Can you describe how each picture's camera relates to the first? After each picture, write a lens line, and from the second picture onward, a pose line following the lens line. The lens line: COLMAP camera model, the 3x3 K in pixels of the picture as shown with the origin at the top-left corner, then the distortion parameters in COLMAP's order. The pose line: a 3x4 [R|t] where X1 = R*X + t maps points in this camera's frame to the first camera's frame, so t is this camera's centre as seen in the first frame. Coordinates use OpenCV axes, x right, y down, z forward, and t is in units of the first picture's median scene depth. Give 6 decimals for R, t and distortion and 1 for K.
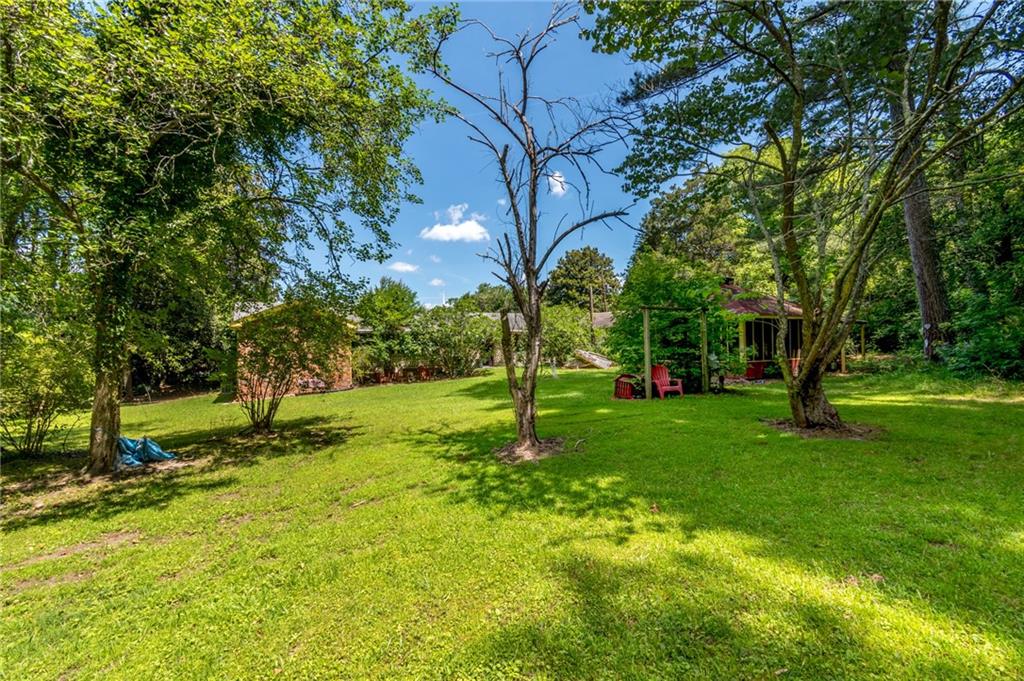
lens RADIAL K [[446.7, 0, 512.2], [0, 446.7, 341.6], [0, 0, 1]] dist [0.000385, -0.000128]
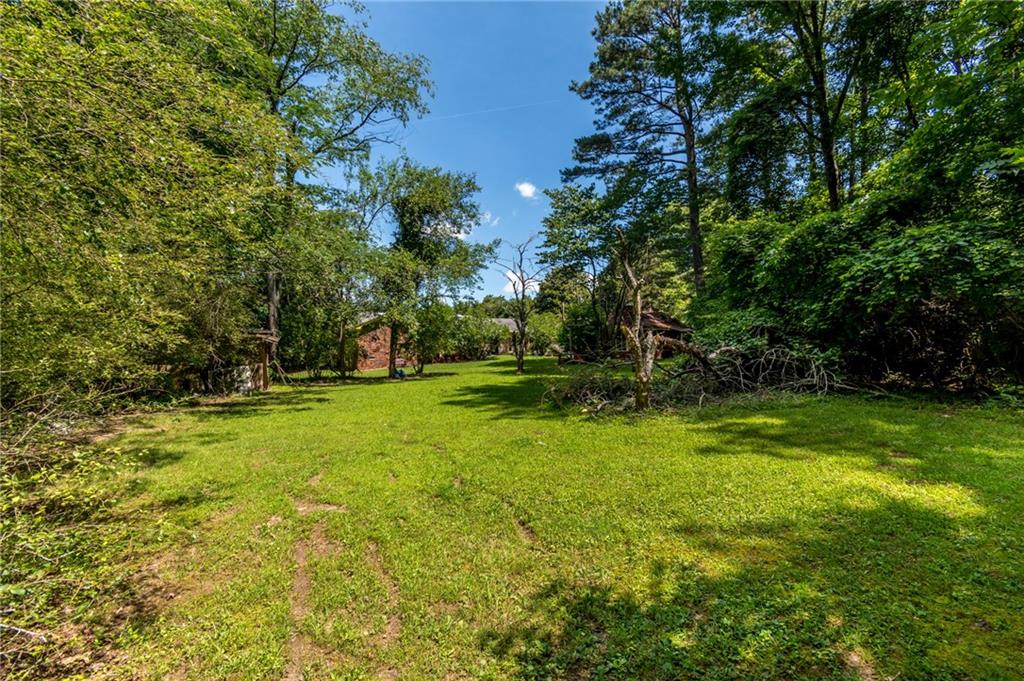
lens RADIAL K [[446.7, 0, 511.8], [0, 446.7, 340.2], [0, 0, 1]] dist [0.000385, -0.000128]
pose [[0.999790, 0.014334, 0.014677, -0.018809], [-0.014448, 0.999866, 0.007722, -0.006981], [-0.014564, -0.007933, 0.999862, -0.528388]]
